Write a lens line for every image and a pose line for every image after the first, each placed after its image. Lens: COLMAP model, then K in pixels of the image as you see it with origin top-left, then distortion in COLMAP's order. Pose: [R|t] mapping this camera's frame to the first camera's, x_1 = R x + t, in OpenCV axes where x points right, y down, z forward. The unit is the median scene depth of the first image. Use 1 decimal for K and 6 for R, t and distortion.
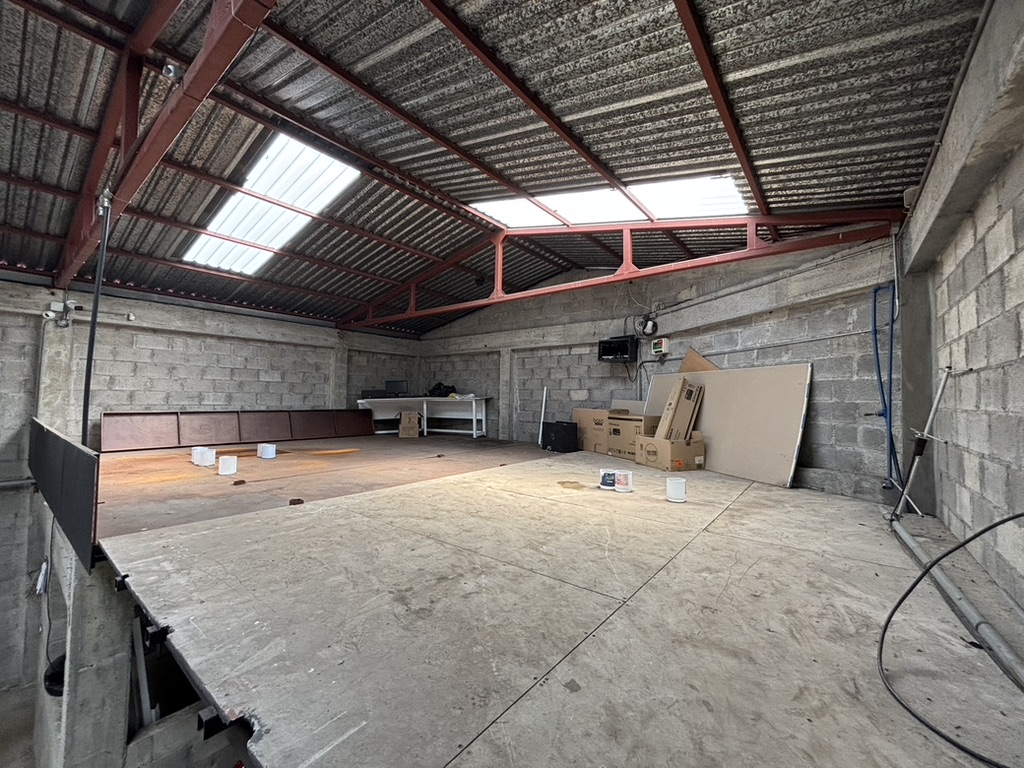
lens RADIAL K [[414.3, 0, 507.3], [0, 414.3, 386.8], [0, 0, 1]] dist [0.007203, -0.000343]
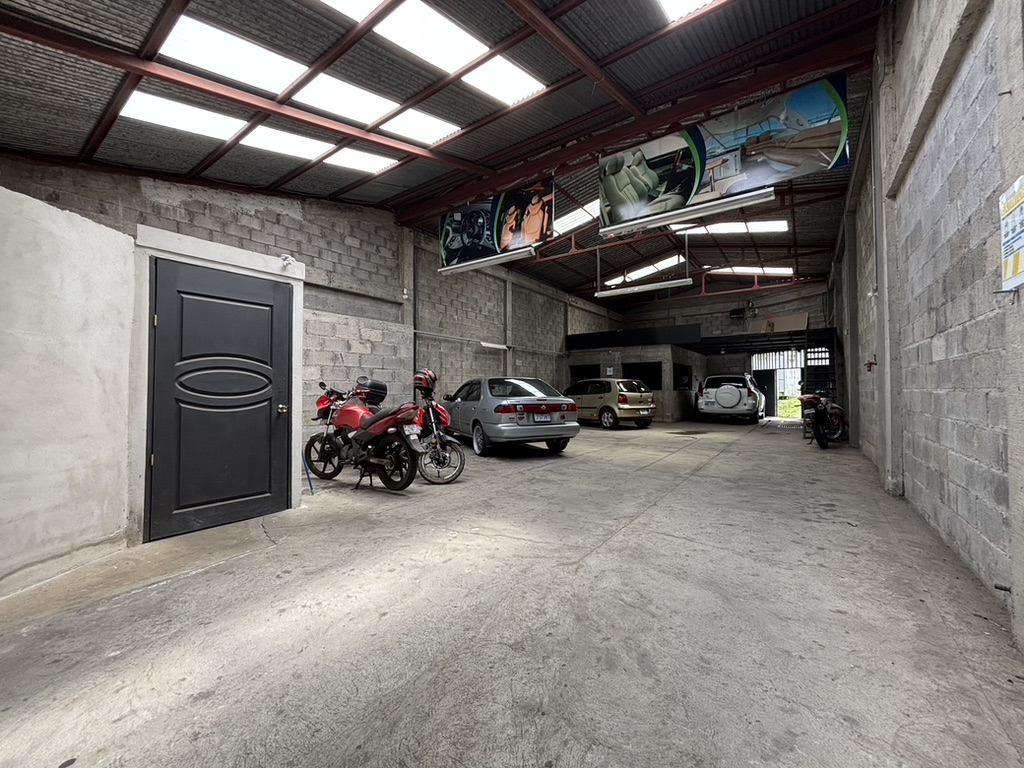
lens RADIAL K [[414.3, 0, 515.0], [0, 414.3, 383.2], [0, 0, 1]] dist [0.007203, -0.000343]
pose [[0.998323, -0.017911, 0.055049, -1.532681], [0.017057, 0.999727, 0.015953, 0.341905], [-0.055319, -0.014987, 0.998356, -1.882935]]
